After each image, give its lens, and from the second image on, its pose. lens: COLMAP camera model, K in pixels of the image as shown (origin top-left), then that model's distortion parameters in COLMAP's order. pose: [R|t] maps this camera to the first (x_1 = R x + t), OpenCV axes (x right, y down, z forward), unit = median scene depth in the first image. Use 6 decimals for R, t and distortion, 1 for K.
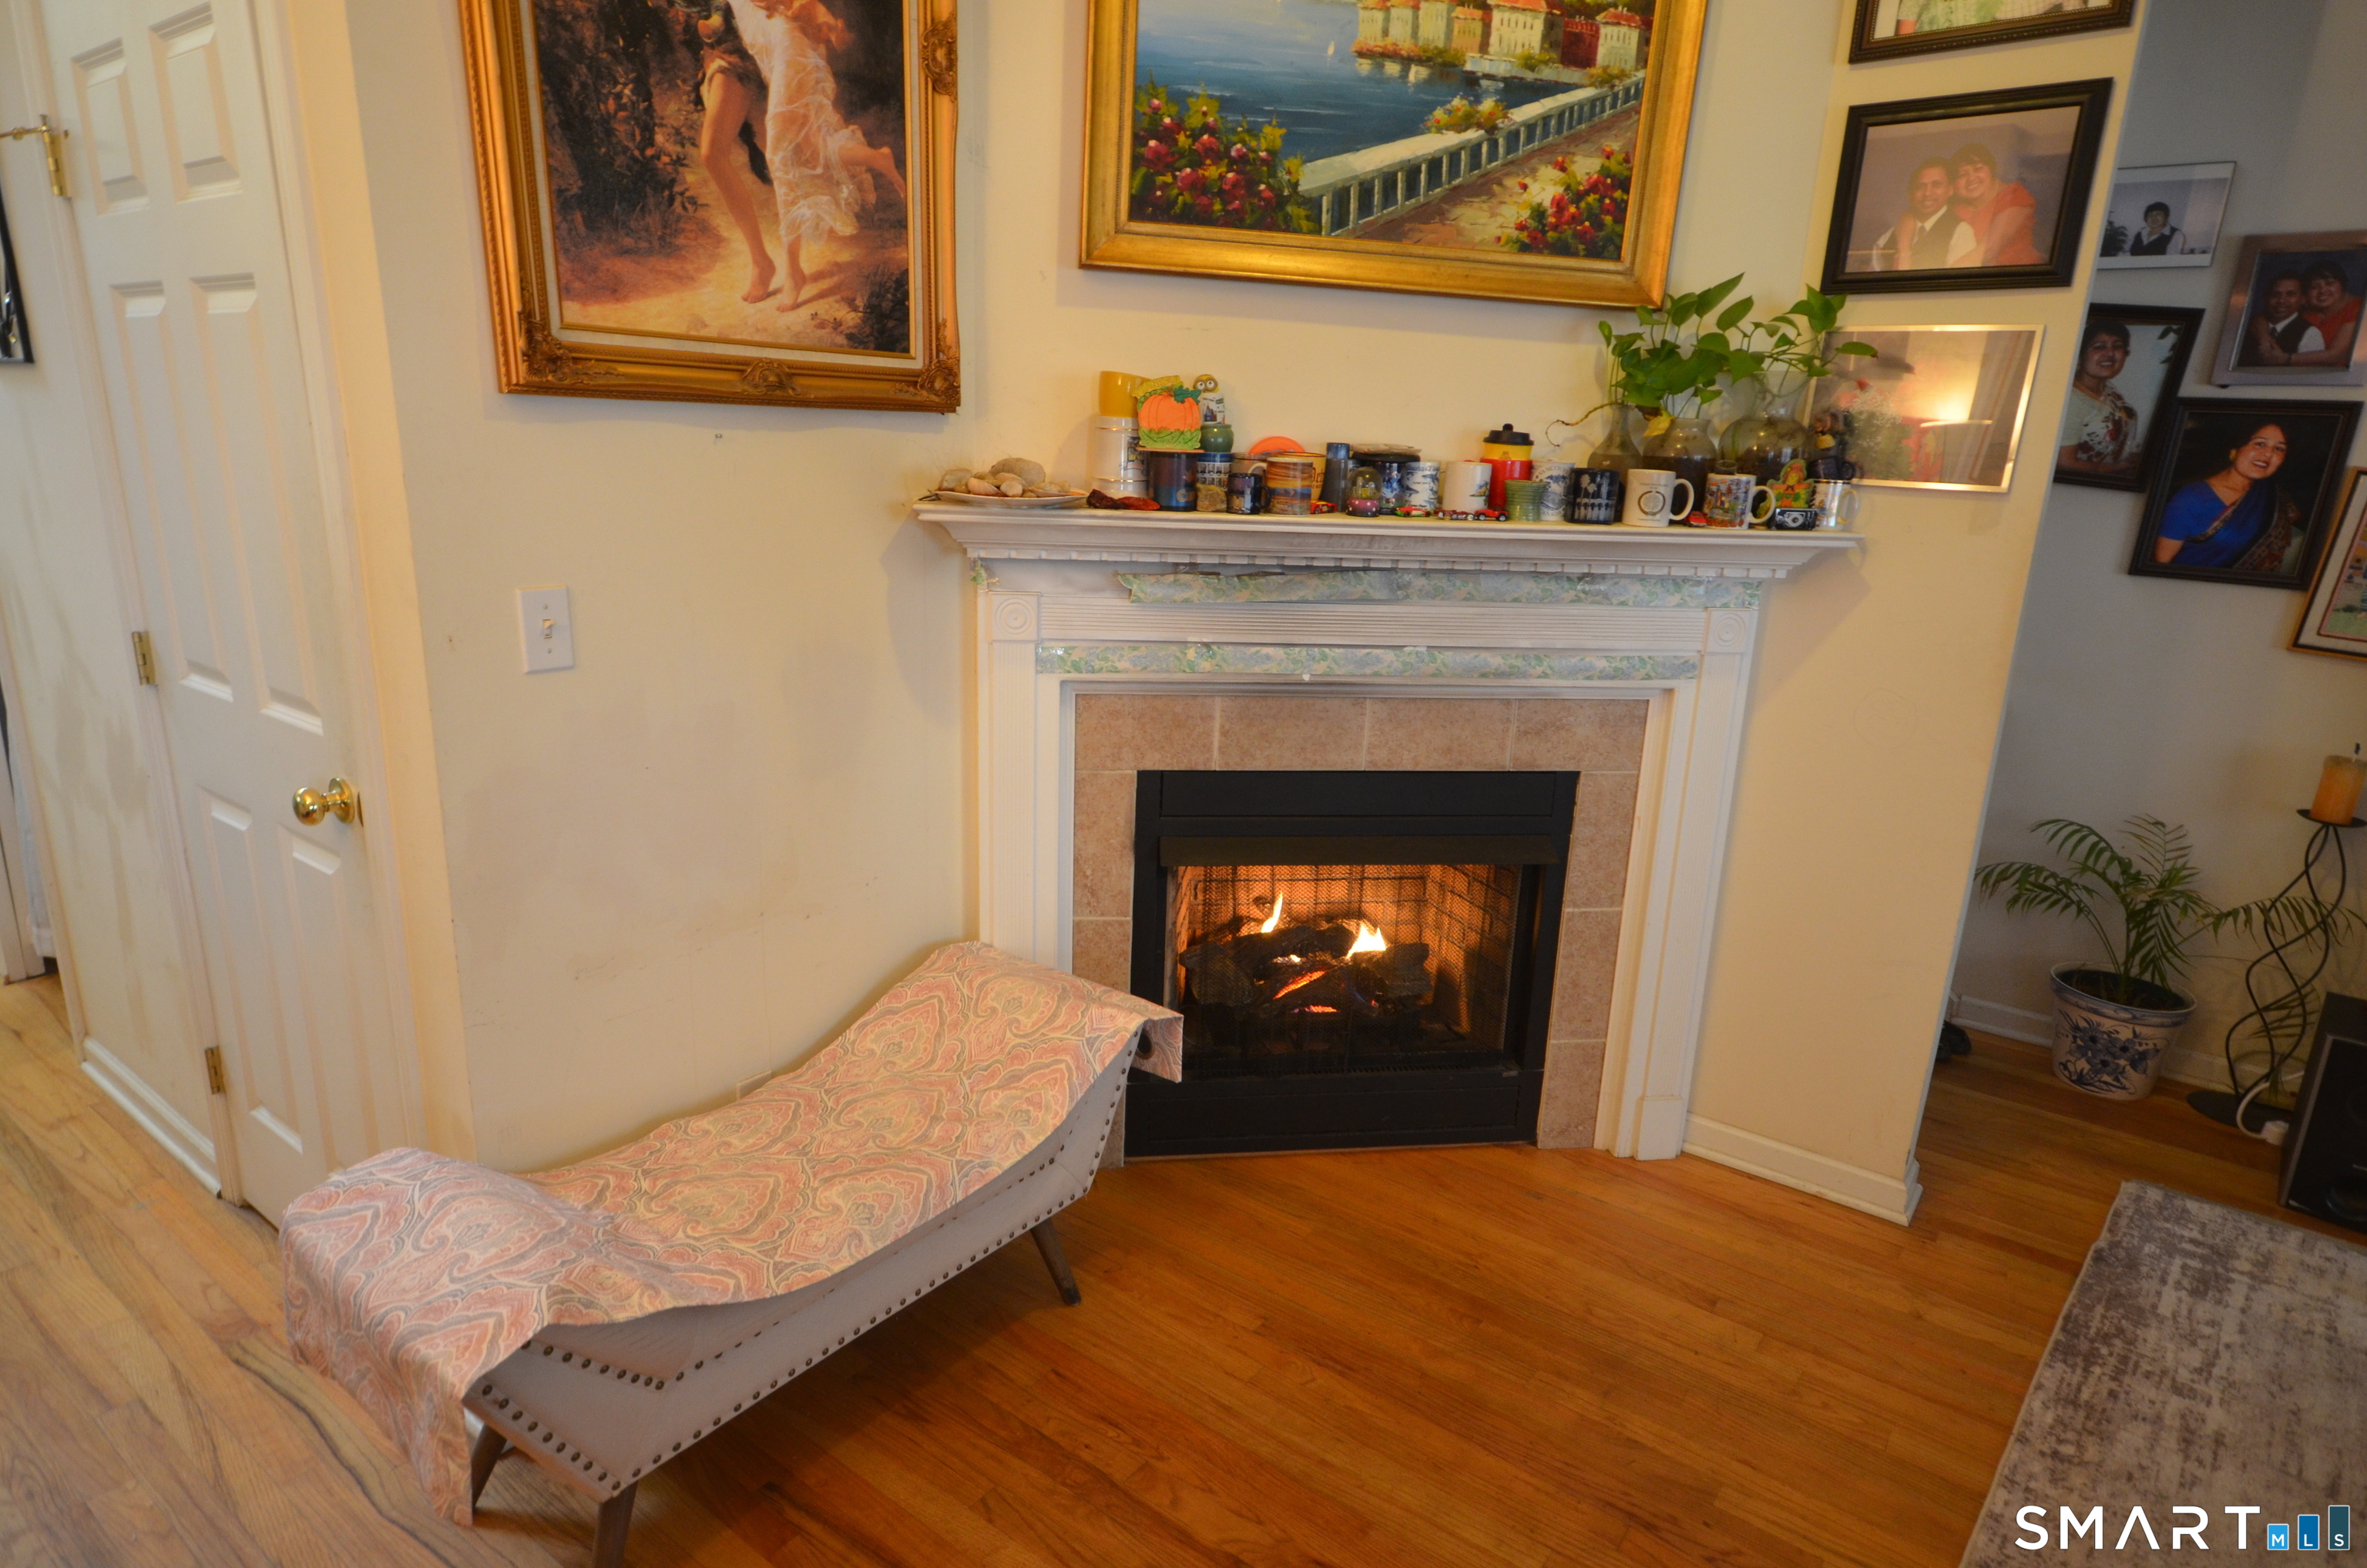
lens RADIAL K [[1297.3, 0, 1185.6], [0, 1297.3, 778.0], [0, 0, 1]] dist [0.002487, 0.002509]
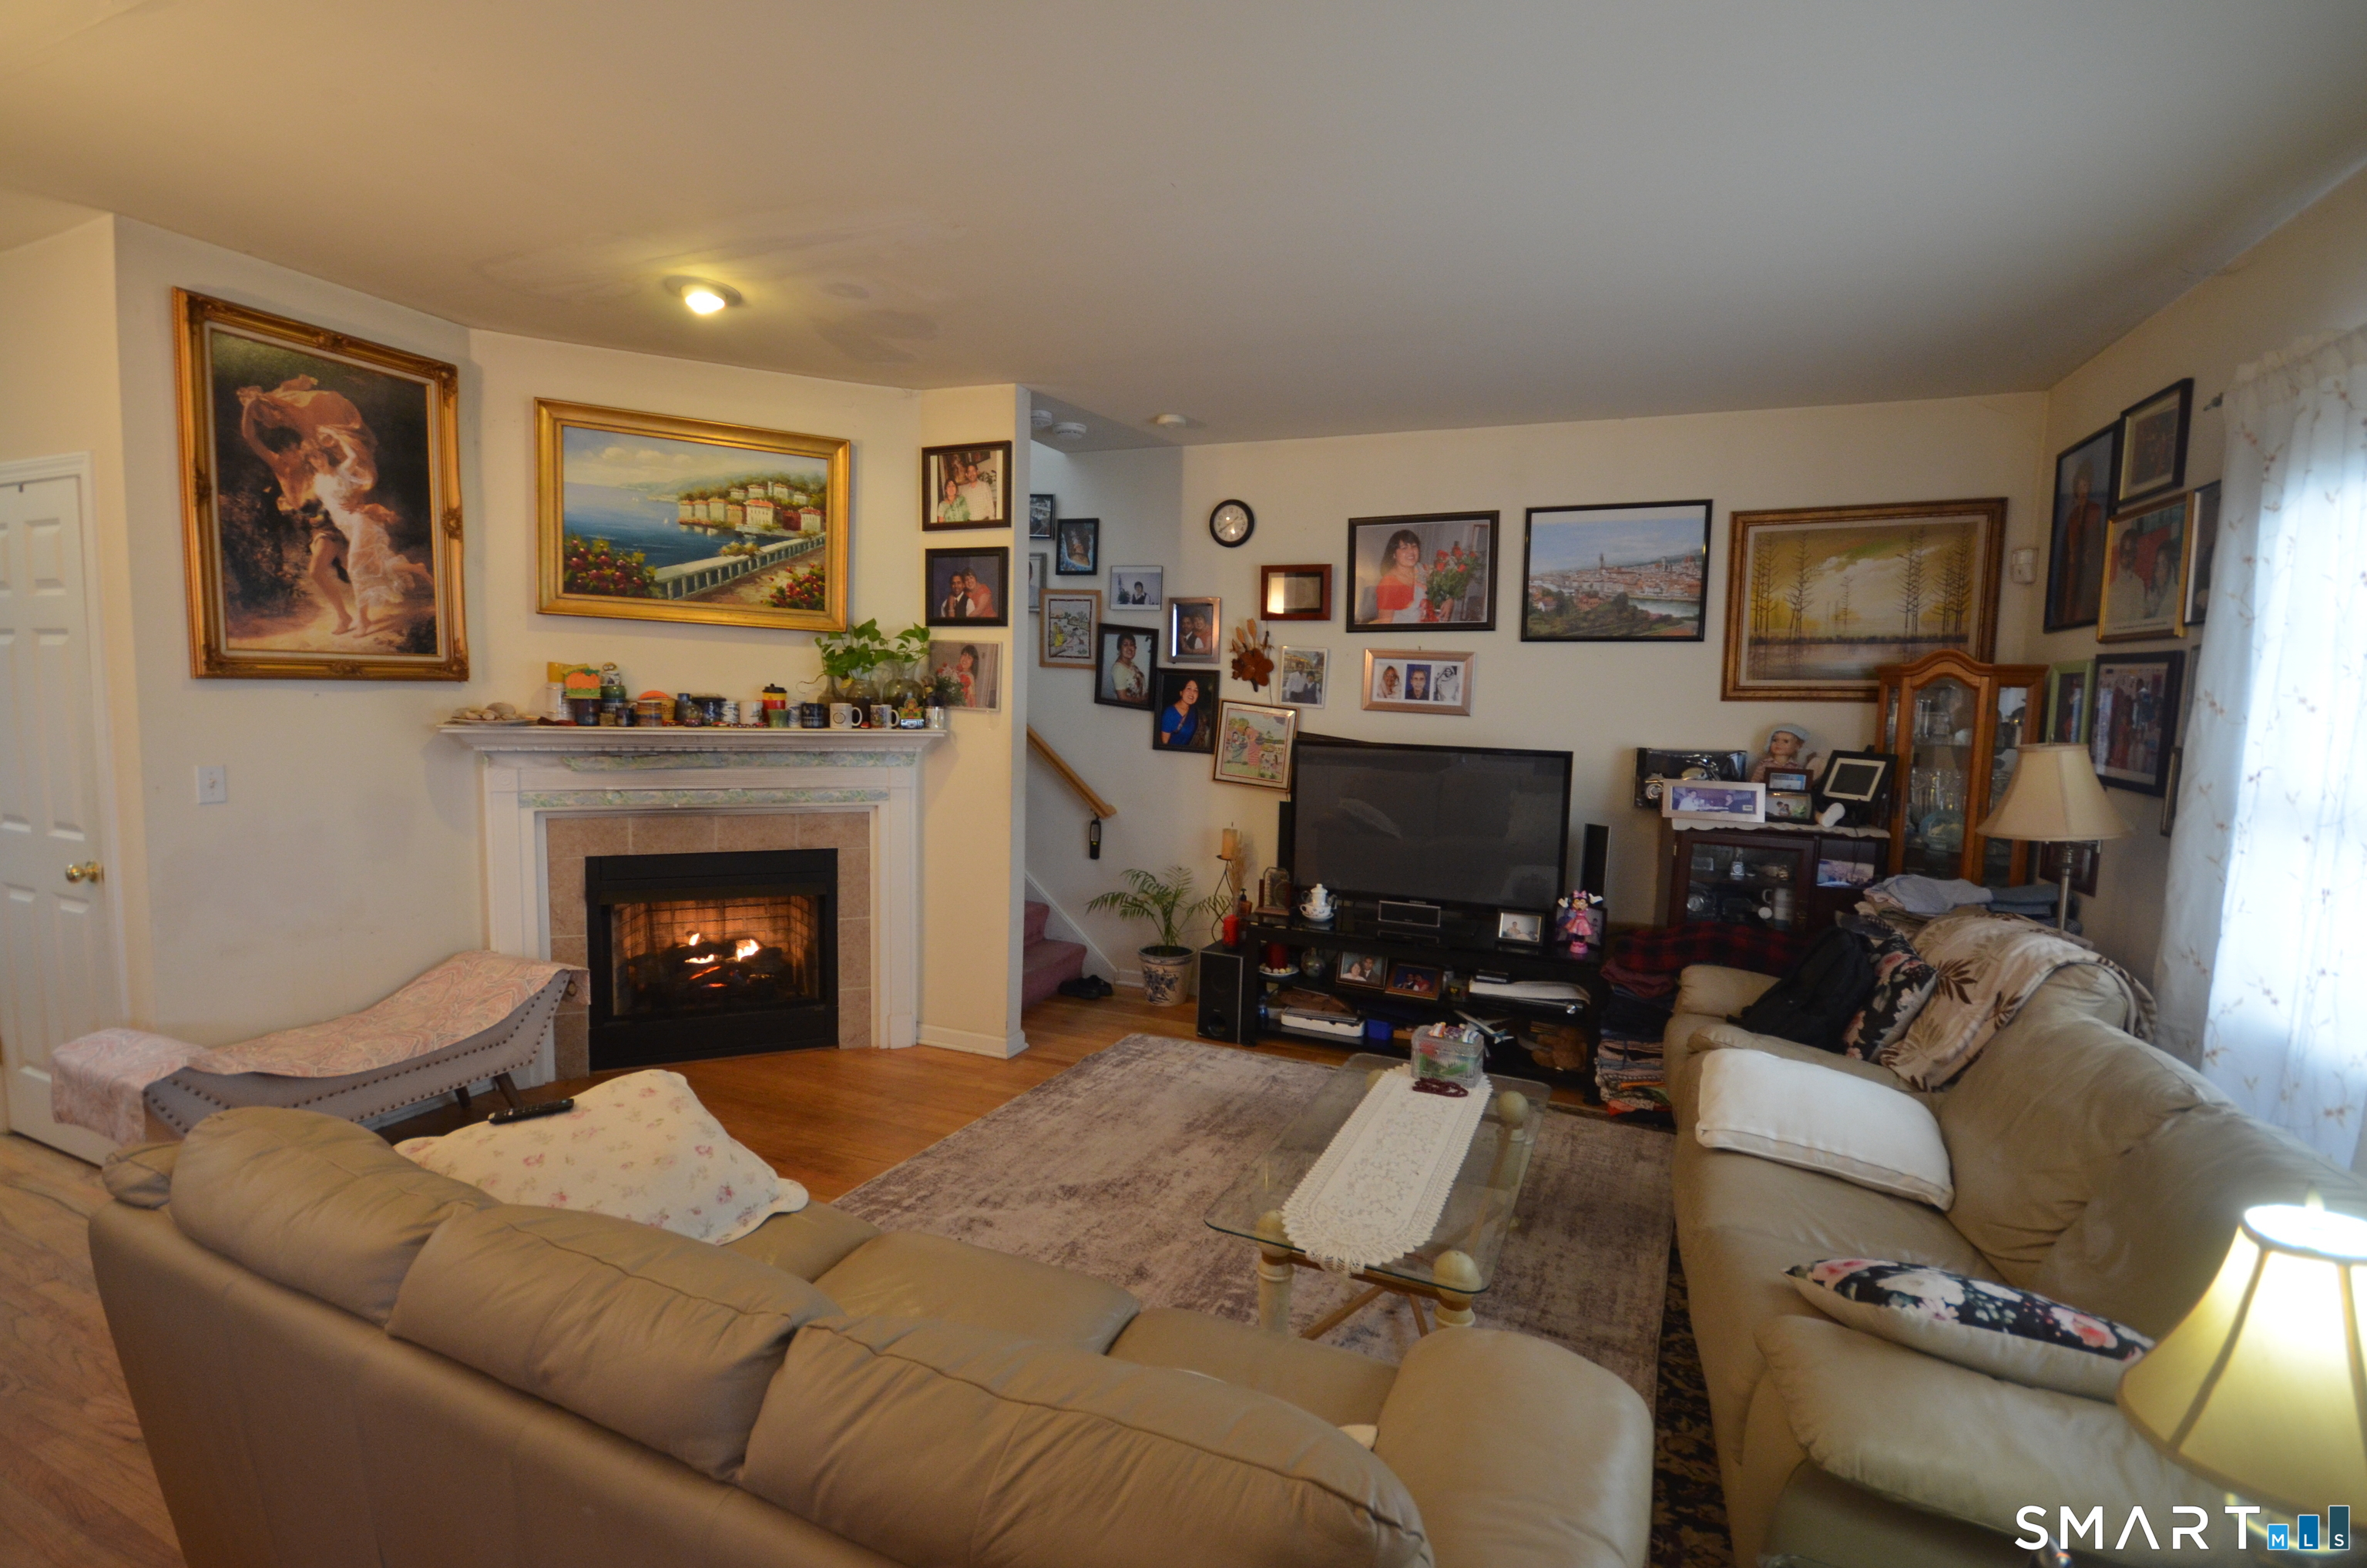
lens RADIAL K [[1020.6, 0, 1192.7], [0, 1020.6, 782.4], [0, 0, 1]] dist [0.017495, -0.017901]
pose [[0.964770, -0.034363, 0.260842, 0.485932], [0.075298, 0.986026, -0.148606, 0.197793], [-0.252090, 0.163012, 0.953875, -0.786088]]
